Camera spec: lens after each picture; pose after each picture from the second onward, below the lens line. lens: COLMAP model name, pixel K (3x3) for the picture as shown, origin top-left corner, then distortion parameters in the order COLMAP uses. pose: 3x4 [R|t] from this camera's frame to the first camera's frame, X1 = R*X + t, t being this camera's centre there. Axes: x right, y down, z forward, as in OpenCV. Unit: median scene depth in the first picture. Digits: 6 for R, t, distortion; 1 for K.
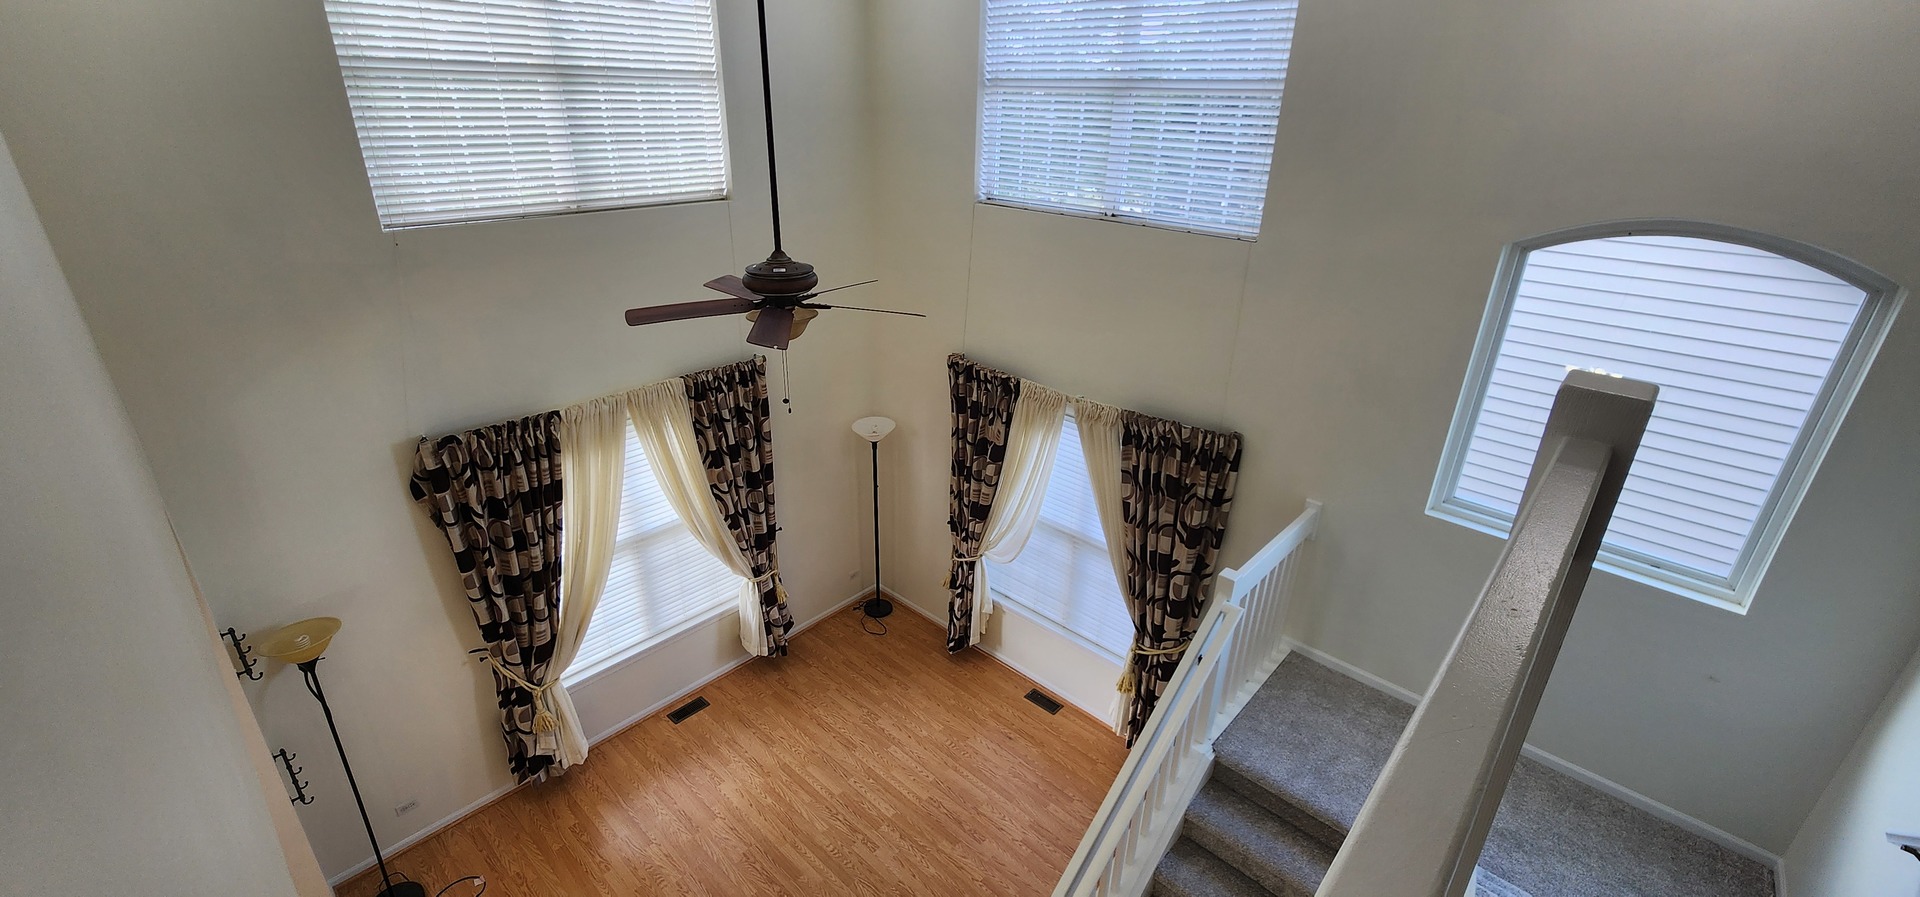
lens RADIAL K [[784.1, 0, 963.1], [0, 784.1, 448.2], [0, 0, 1]] dist [-0.000152, -0.000038]
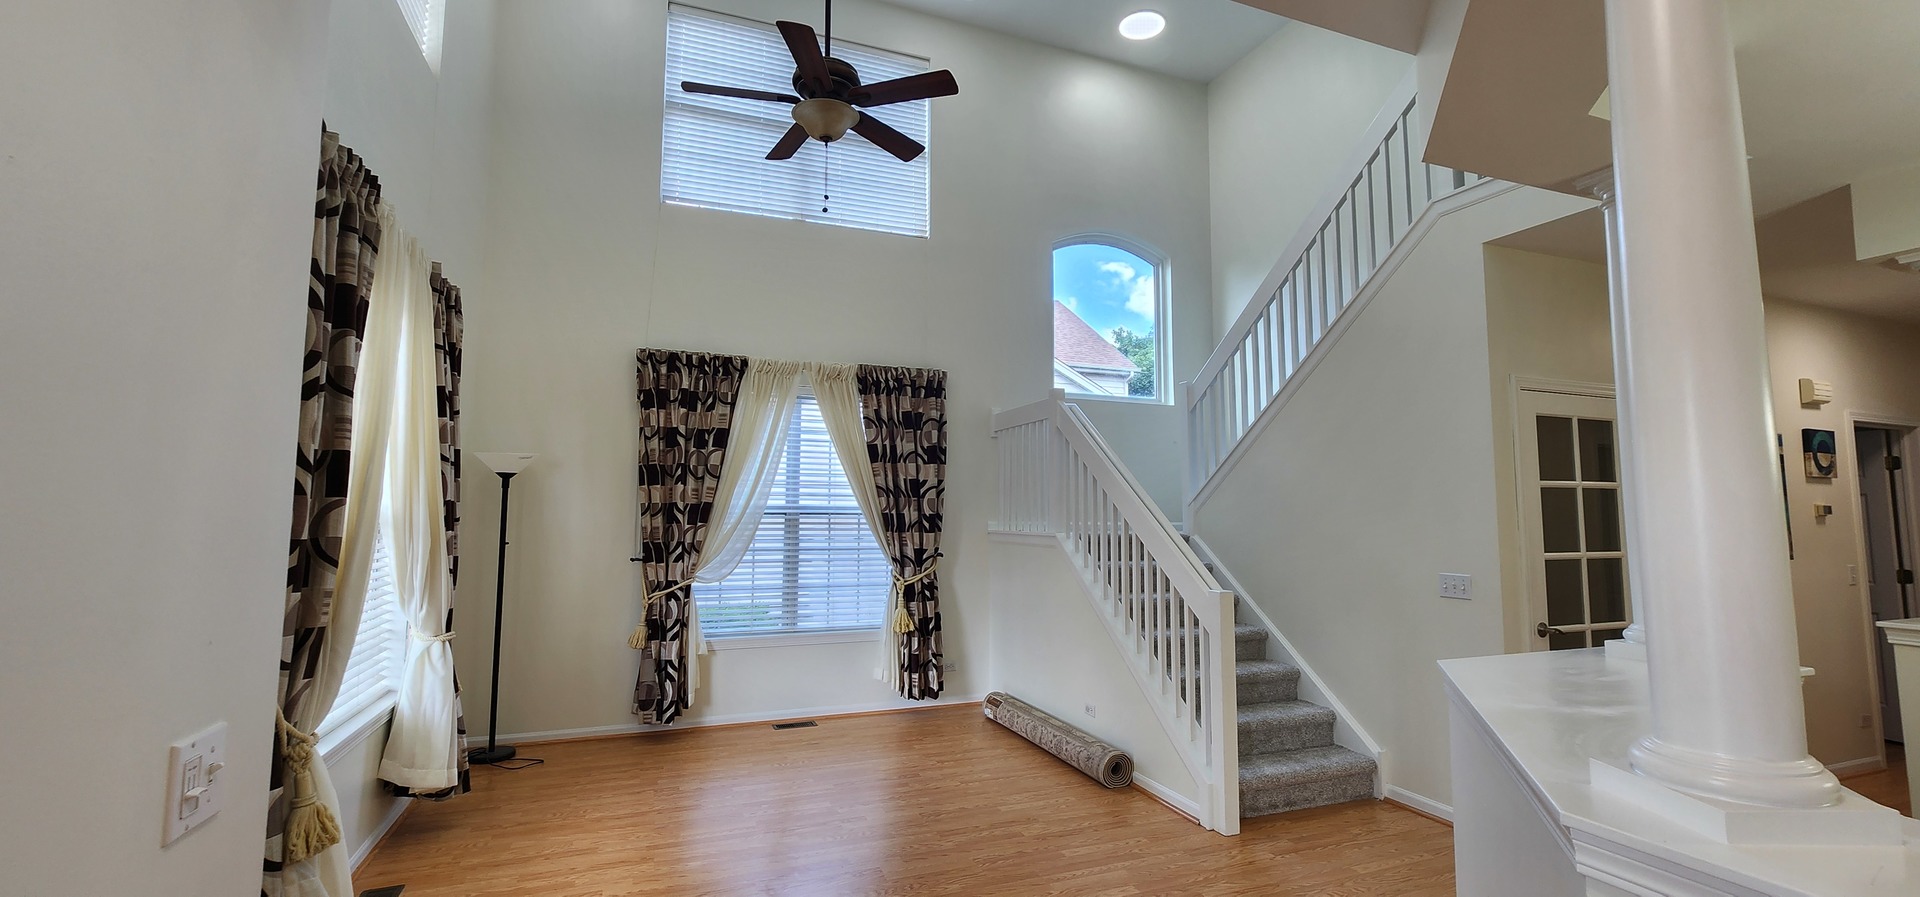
lens RADIAL K [[784.1, 0, 964.4], [0, 784.1, 443.0], [0, 0, 1]] dist [-0.000152, -0.000038]
pose [[0.427270, 0.065156, 0.901773, -0.744860], [0.373387, 0.895655, -0.241628, 0.379798], [-0.823422, 0.439951, 0.358358, 0.452335]]
